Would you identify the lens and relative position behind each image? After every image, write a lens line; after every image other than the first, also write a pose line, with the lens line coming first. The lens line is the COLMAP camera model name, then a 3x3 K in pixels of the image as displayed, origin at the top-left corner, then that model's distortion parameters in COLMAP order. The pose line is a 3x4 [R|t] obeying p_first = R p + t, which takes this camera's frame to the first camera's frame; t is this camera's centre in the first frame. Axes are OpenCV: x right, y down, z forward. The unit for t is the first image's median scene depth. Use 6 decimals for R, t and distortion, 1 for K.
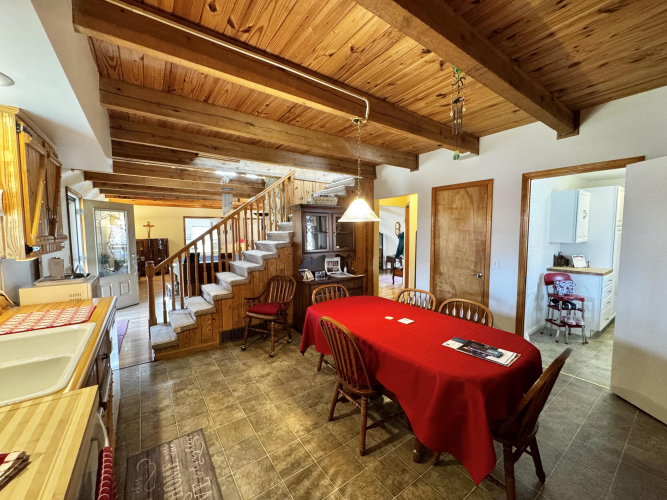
lens RADIAL K [[266.6, 0, 334.2], [0, 266.6, 249.1], [0, 0, 1]] dist [0.000432, 0.000005]
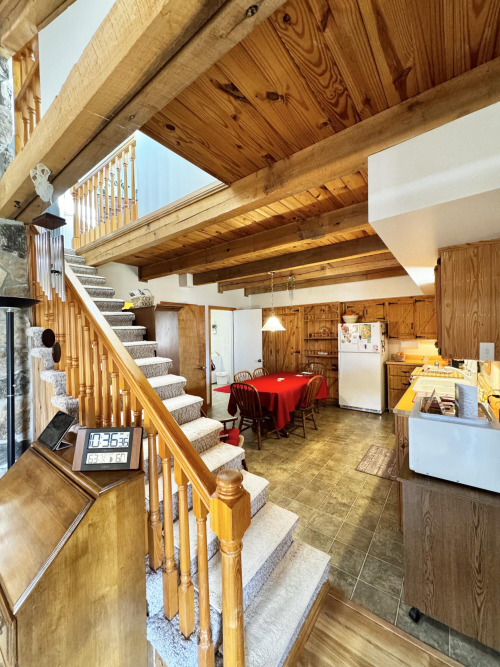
lens RADIAL K [[266.6, 0, 250.0], [0, 266.6, 331.9], [0, 0, 1]] dist [0.000432, 0.000005]
pose [[-0.302517, 0.011288, 0.953077, -1.539399], [0.087557, 0.996031, 0.015995, -0.138079], [-0.949114, 0.088288, -0.302305, 1.717537]]
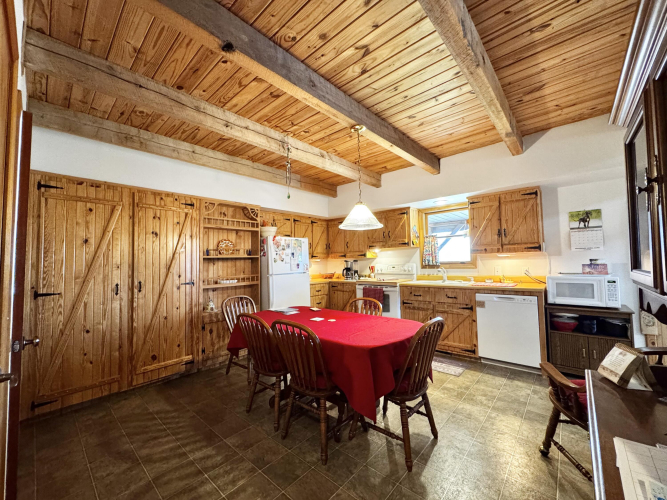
lens RADIAL K [[266.6, 0, 335.7], [0, 266.6, 249.8], [0, 0, 1]] dist [0.000432, 0.000005]
pose [[-0.975085, 0.016293, -0.221234, 0.415804], [0.011733, 0.999691, 0.021908, -0.048064], [0.221523, 0.018766, -0.974975, 2.008115]]
